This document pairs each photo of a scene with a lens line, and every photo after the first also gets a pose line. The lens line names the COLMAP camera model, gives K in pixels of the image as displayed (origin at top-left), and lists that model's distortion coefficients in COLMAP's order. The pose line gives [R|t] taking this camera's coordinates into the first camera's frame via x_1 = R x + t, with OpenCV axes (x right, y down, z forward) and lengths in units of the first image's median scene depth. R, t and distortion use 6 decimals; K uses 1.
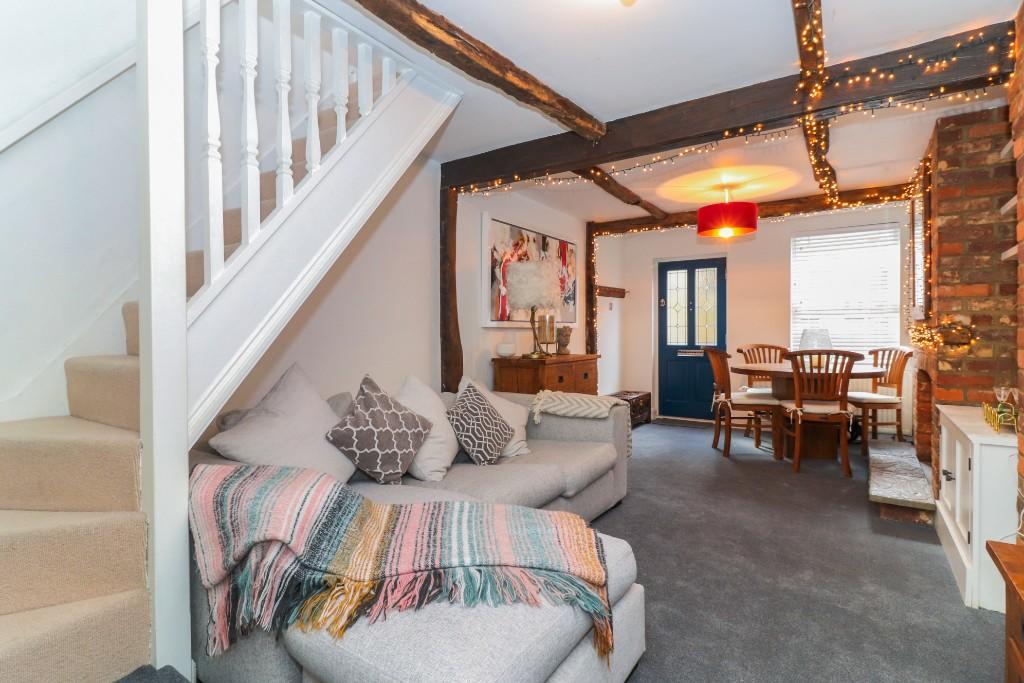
lens RADIAL K [[509.6, 0, 514.4], [0, 509.6, 336.9], [0, 0, 1]] dist [-0.002518, -0.001311]
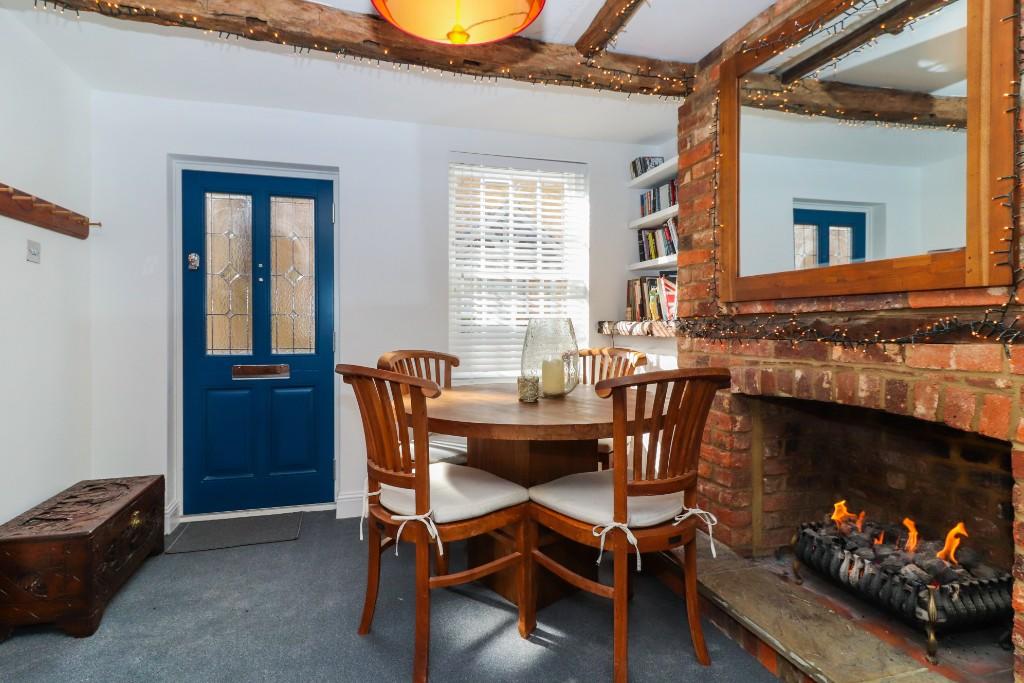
lens RADIAL K [[509.6, 0, 501.7], [0, 509.6, 326.5], [0, 0, 1]] dist [-0.002518, -0.001311]
pose [[0.646493, 0.002819, 0.762914, 0.130344], [0.008656, 0.999902, -0.011029, -0.003219], [-0.762870, 0.013734, 0.646406, 0.525900]]
